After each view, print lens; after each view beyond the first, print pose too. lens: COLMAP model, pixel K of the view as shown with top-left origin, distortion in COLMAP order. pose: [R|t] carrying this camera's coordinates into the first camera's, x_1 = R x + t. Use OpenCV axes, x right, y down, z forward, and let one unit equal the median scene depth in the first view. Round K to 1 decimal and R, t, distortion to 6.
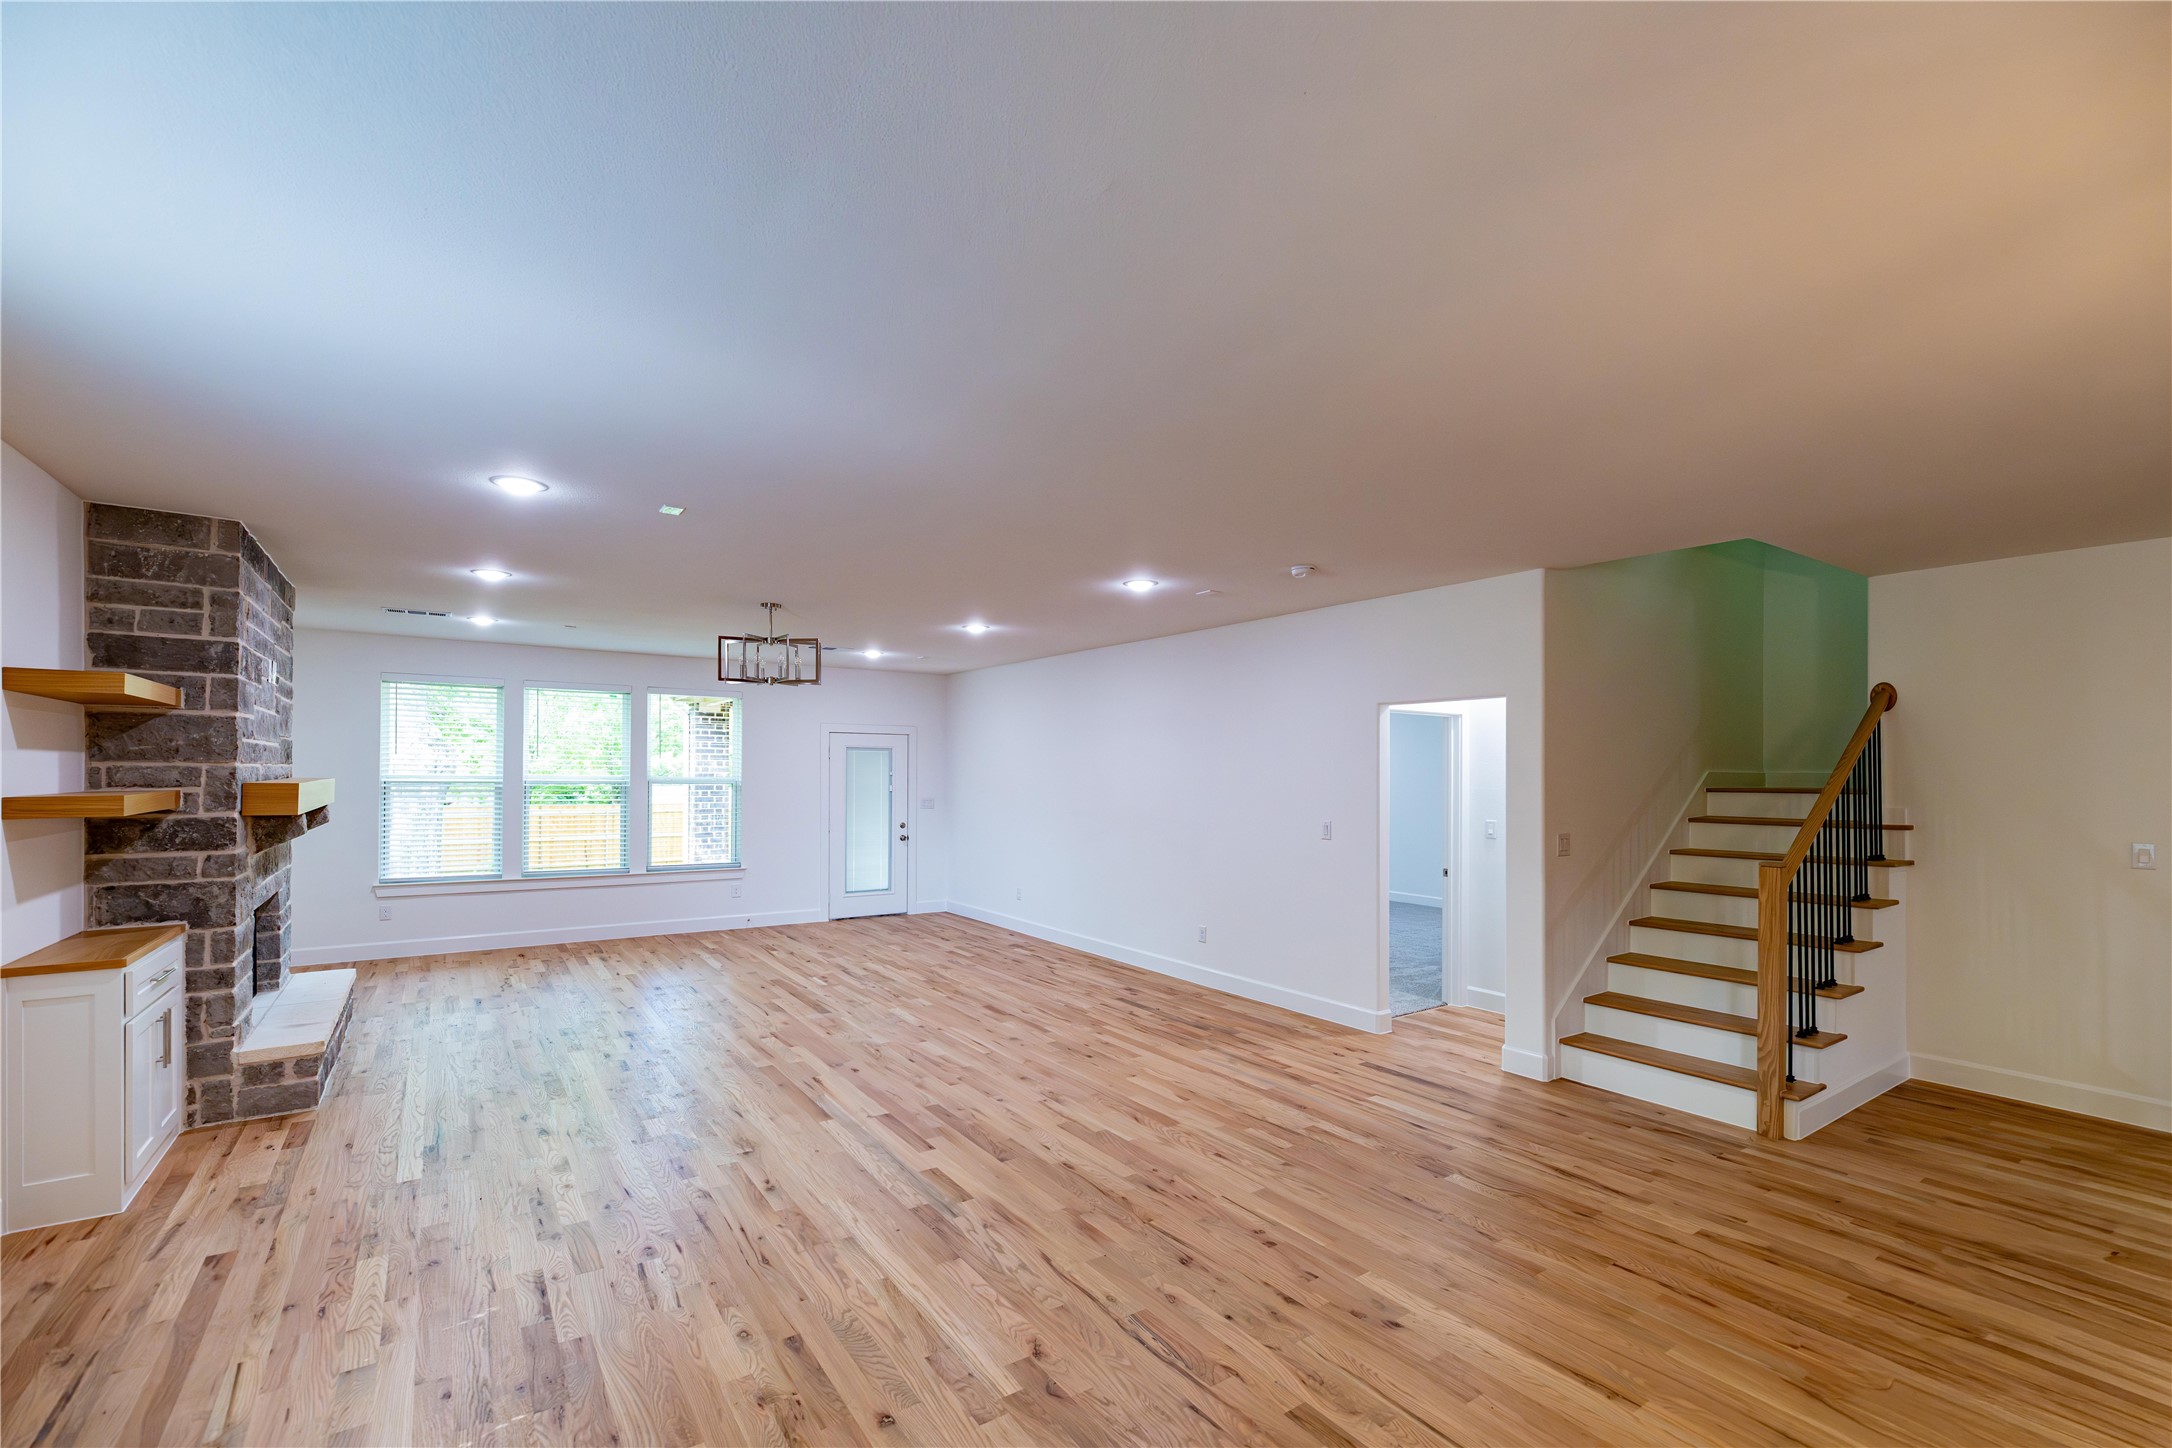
lens RADIAL K [[923.0, 0, 1072.7], [0, 923.0, 771.0], [0, 0, 1]] dist [-0.002571, 0.000444]
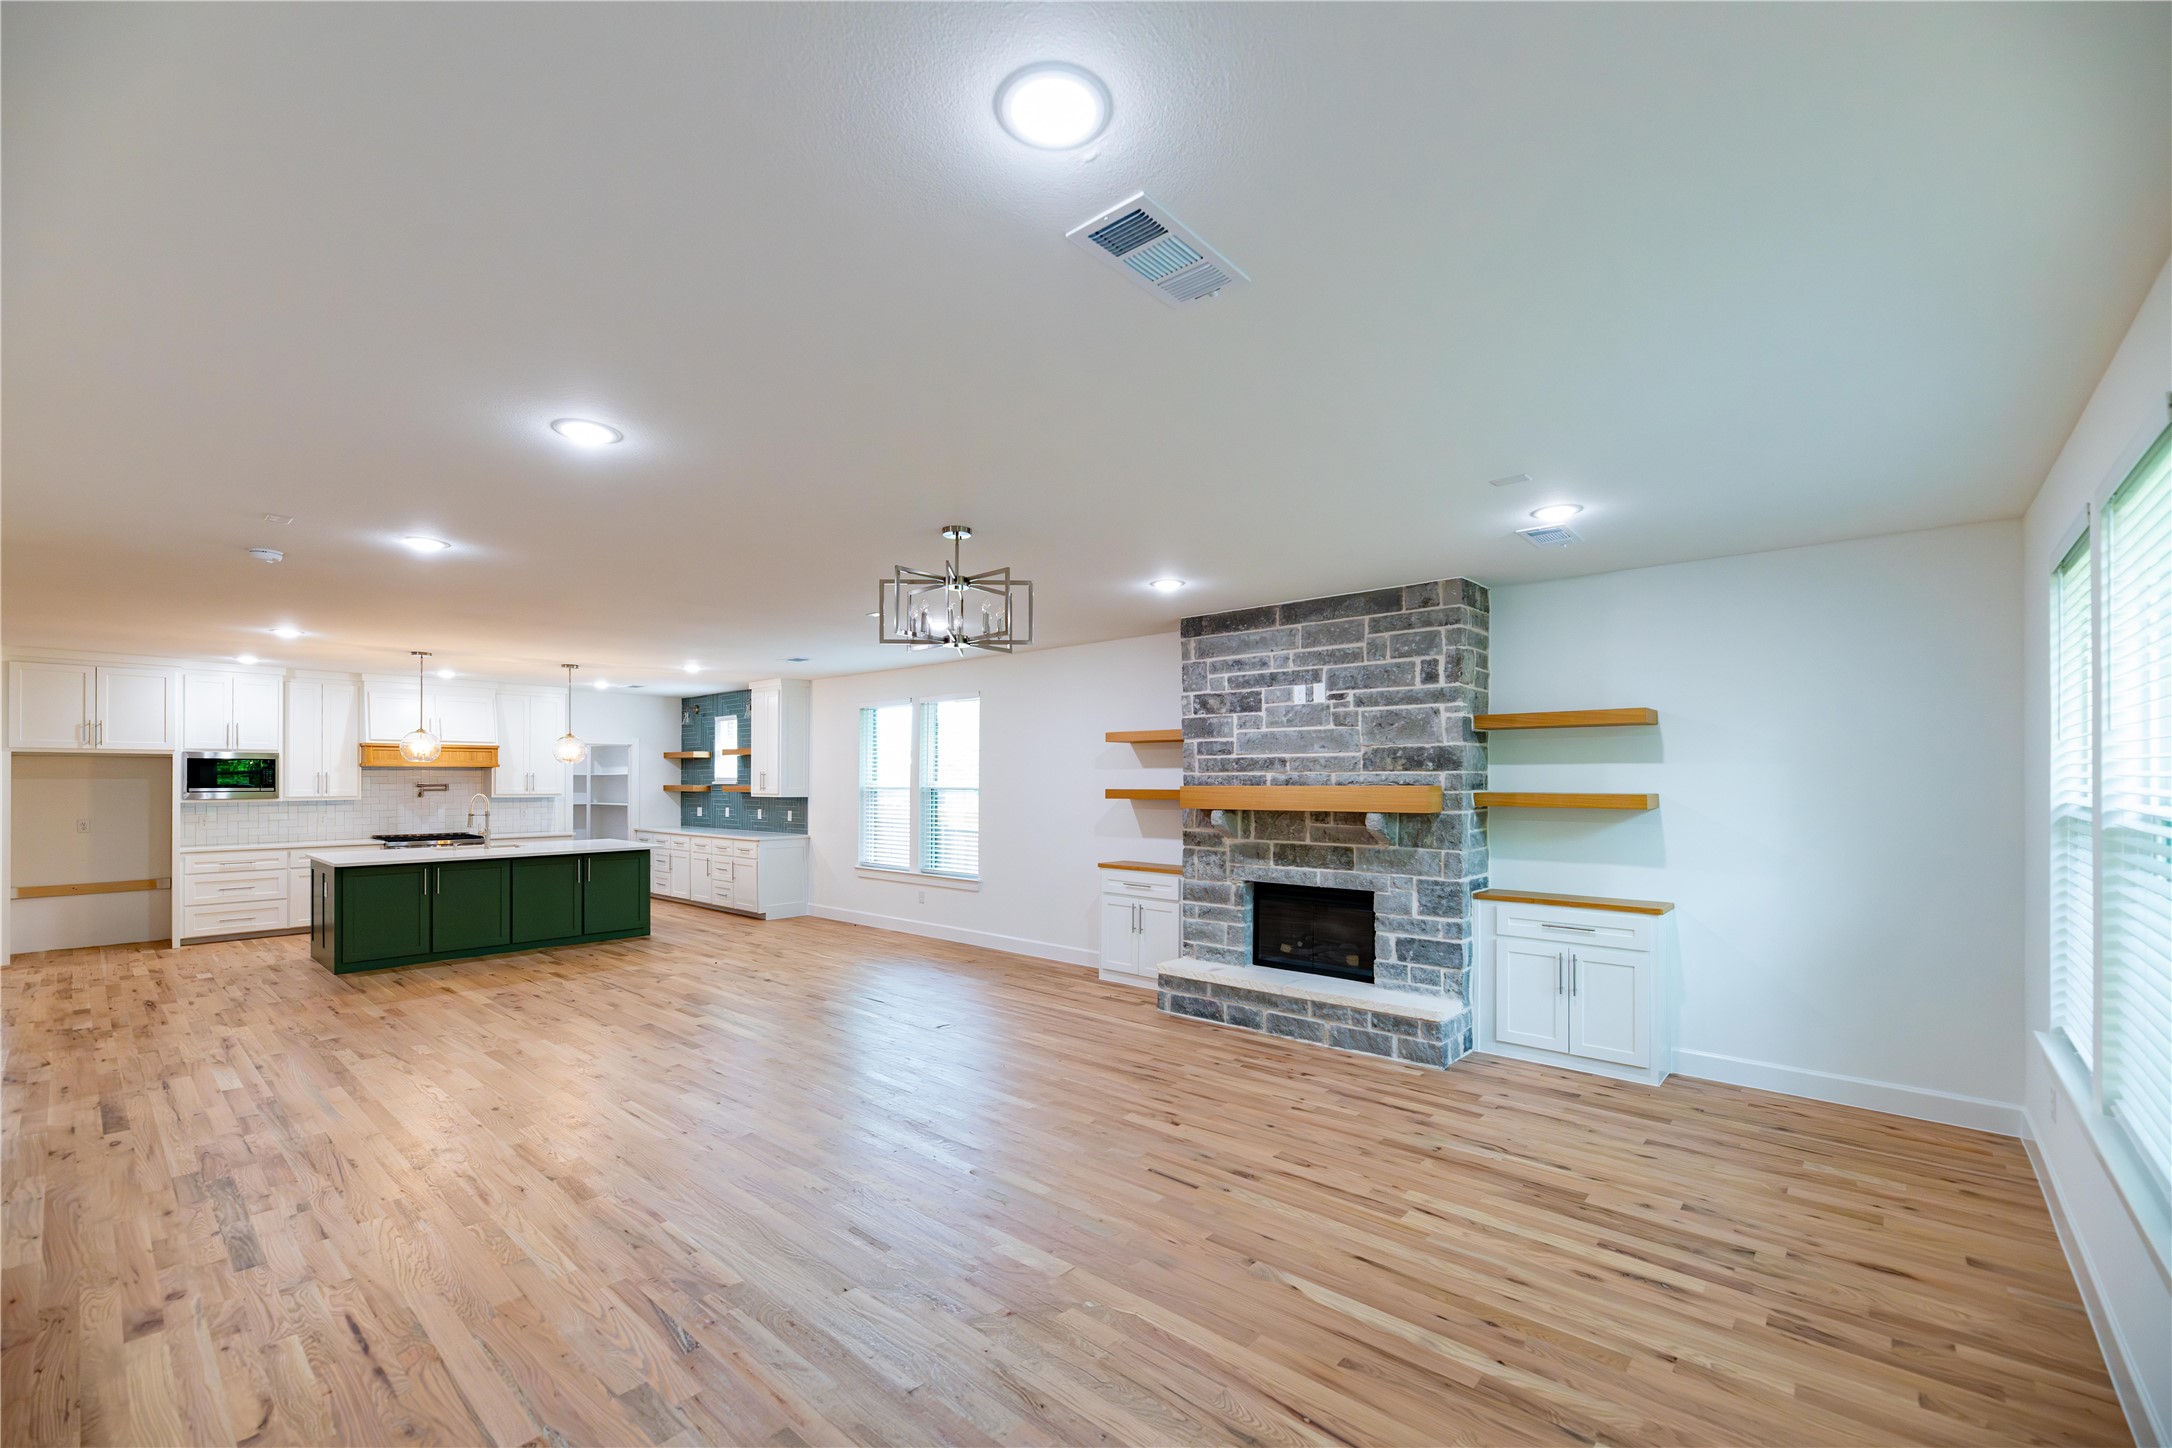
lens RADIAL K [[904.6, 0, 1106.4], [0, 904.6, 776.3], [0, 0, 1]] dist [-0.000723, -0.000124]
pose [[-0.964257, -0.006440, -0.264892, -0.360194], [-0.005069, 0.999970, -0.005858, 0.007029], [0.264922, -0.004306, -0.964260, 2.335257]]
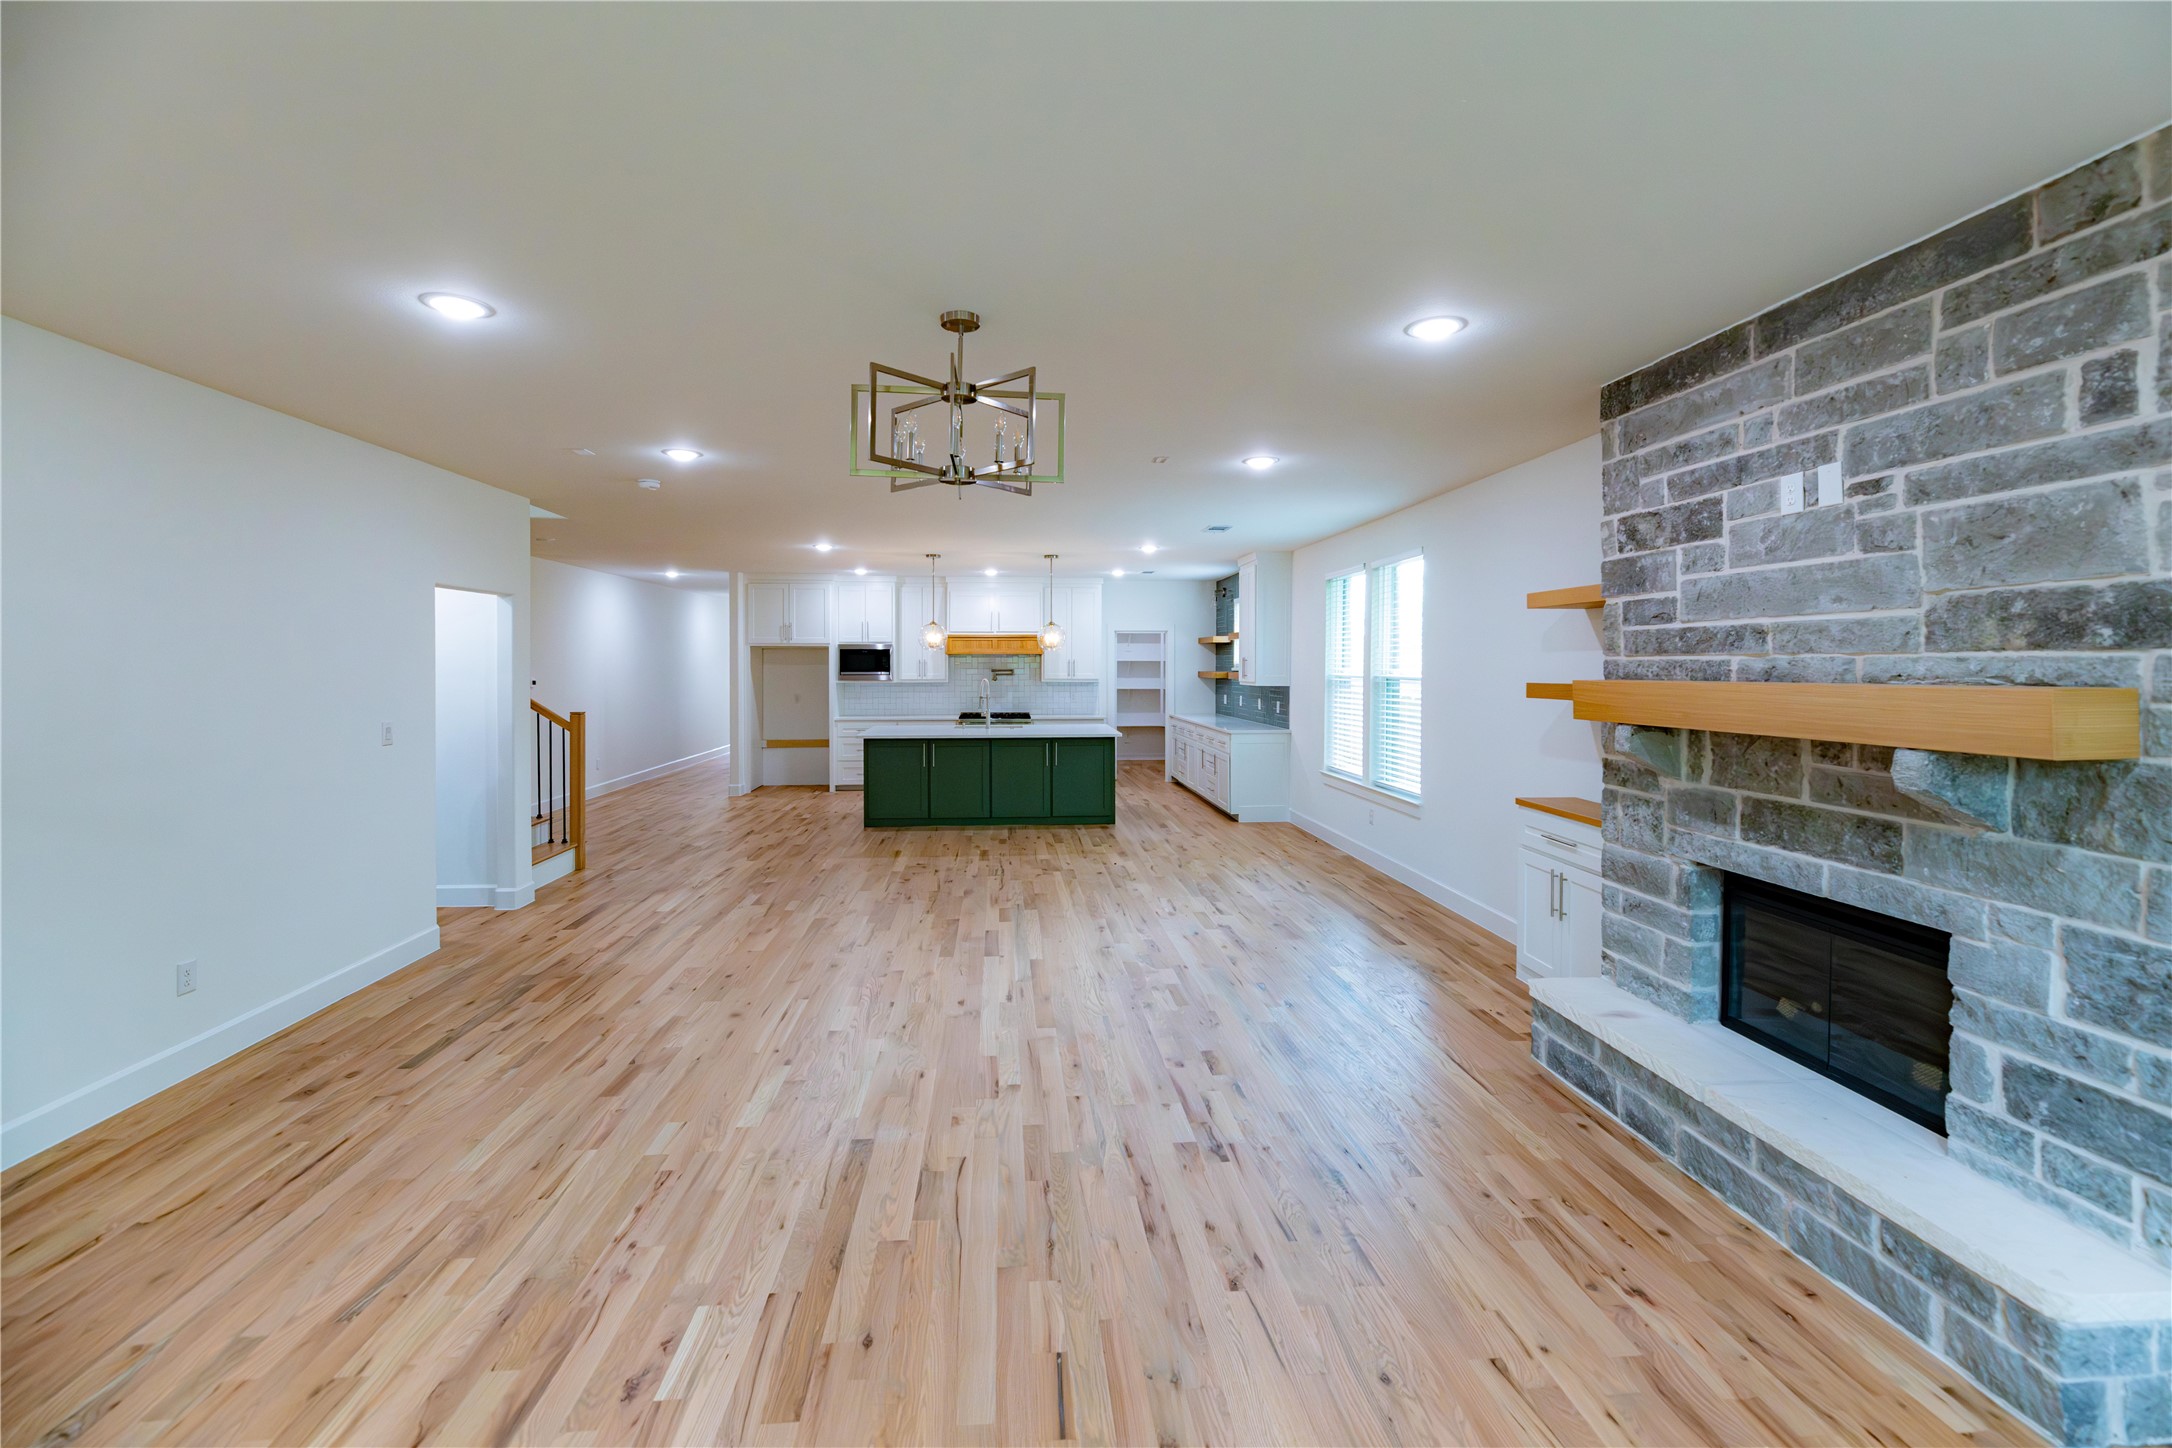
lens RADIAL K [[951.5, 0, 1079.2], [0, 951.5, 673.7], [0, 0, 1]] dist [-0.001190, -0.000325]
pose [[-0.871889, -0.011282, 0.489574, -0.876497], [-0.006438, 0.999912, 0.011576, 0.000868], [-0.489661, 0.006941, -0.871885, 1.964483]]
